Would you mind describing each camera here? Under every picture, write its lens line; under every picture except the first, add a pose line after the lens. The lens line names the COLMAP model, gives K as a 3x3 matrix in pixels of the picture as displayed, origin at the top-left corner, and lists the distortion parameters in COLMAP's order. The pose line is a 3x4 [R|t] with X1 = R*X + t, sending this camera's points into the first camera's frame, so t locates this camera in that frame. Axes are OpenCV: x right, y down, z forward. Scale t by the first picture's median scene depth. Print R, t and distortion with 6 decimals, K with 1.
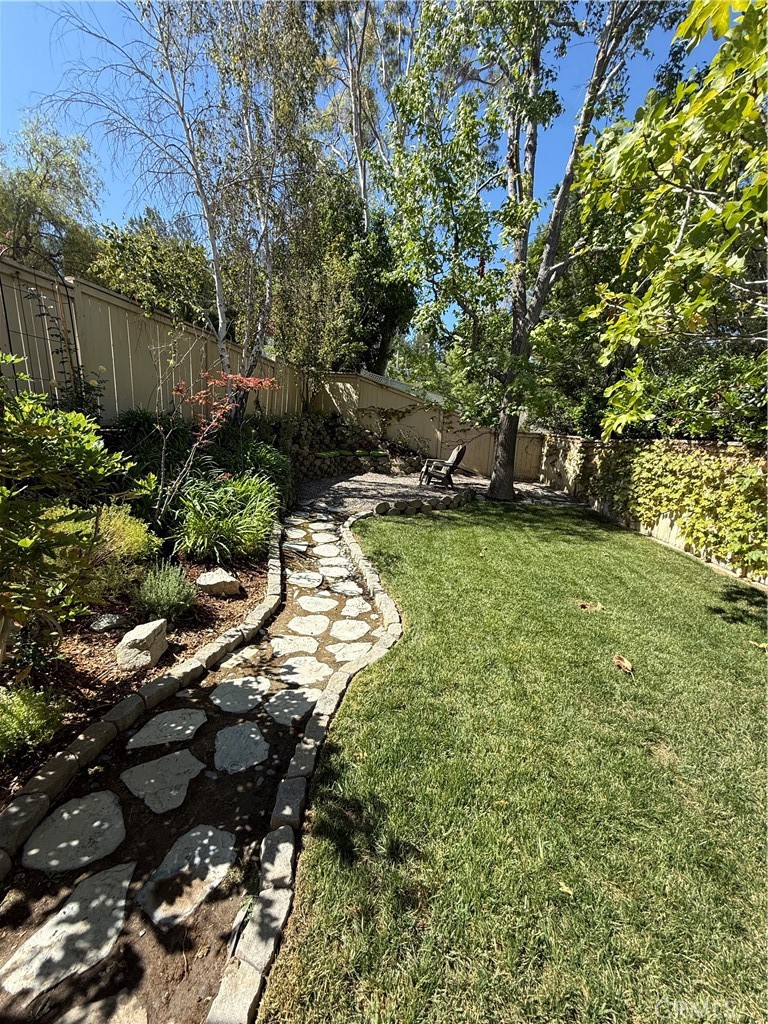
lens RADIAL K [[410.2, 0, 385.6], [0, 410.2, 508.5], [0, 0, 1]] dist [-0.000938, 0.001038]
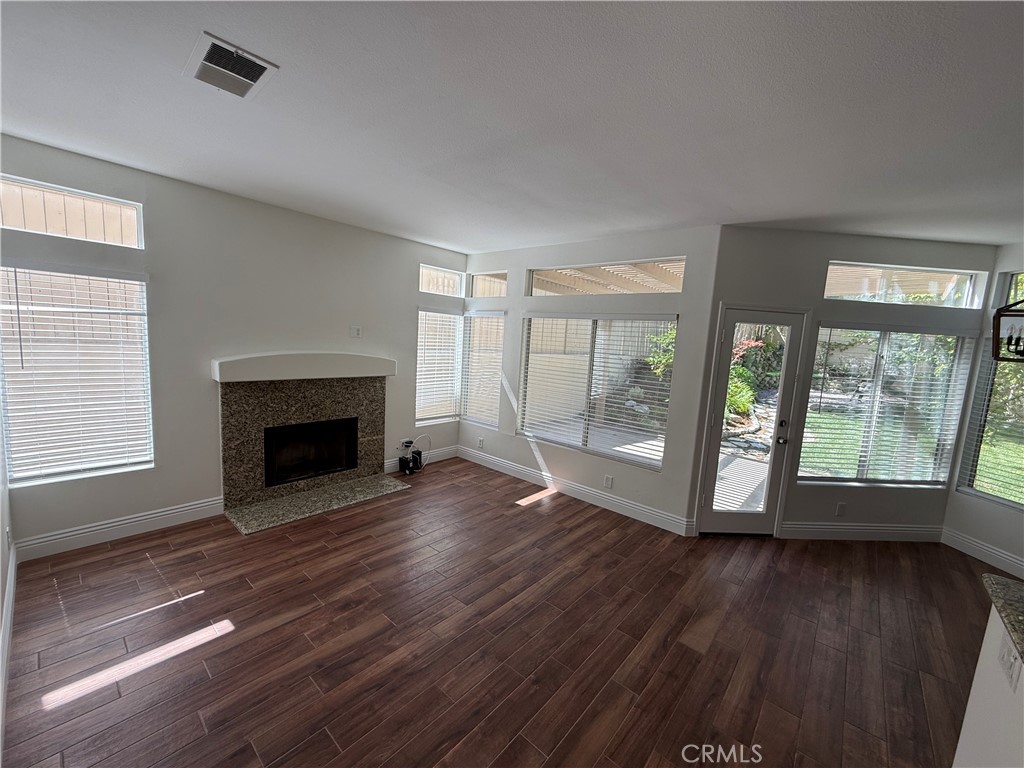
lens RADIAL K [[410.2, 0, 513.0], [0, 410.2, 385.5], [0, 0, 1]] dist [-0.000938, 0.001038]
pose [[0.780089, 0.080920, -0.620413, 0.091087], [-0.136299, 0.989765, -0.042285, 0.209918], [0.610641, 0.117548, 0.783134, -1.532714]]
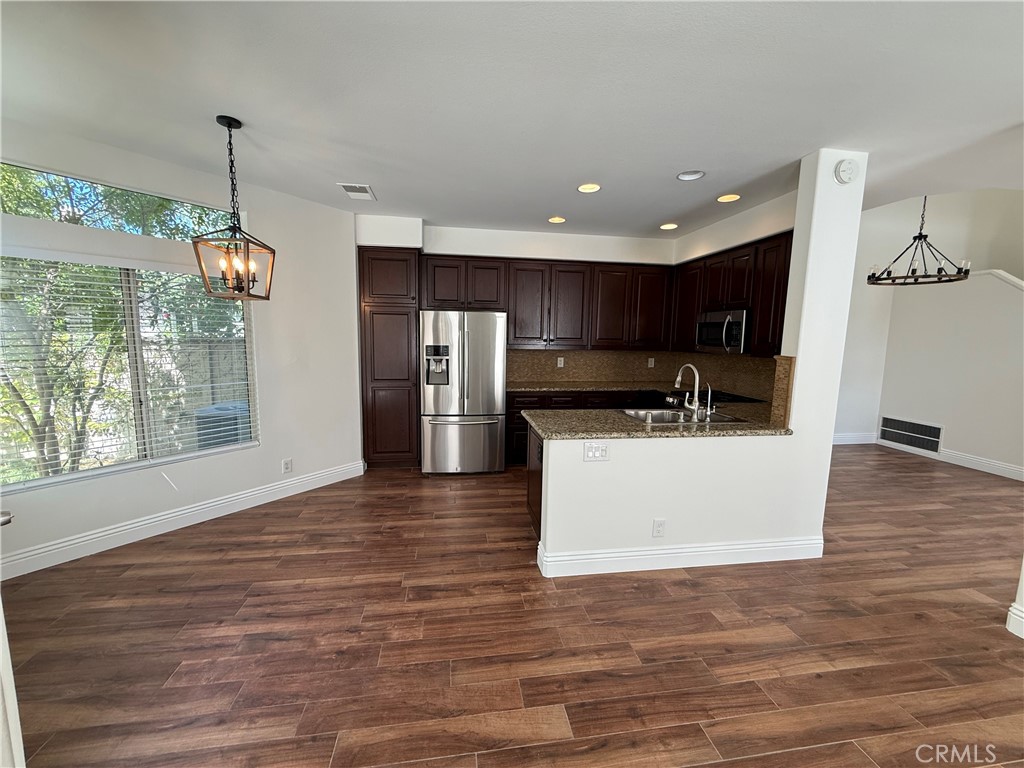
lens RADIAL K [[410.2, 0, 514.1], [0, 410.2, 383.2], [0, 0, 1]] dist [-0.000938, 0.001038]
pose [[-0.185398, -0.157936, 0.969888, -0.305791], [0.144259, 0.971932, 0.185844, 0.121637], [-0.972017, 0.174371, -0.157411, -0.930716]]
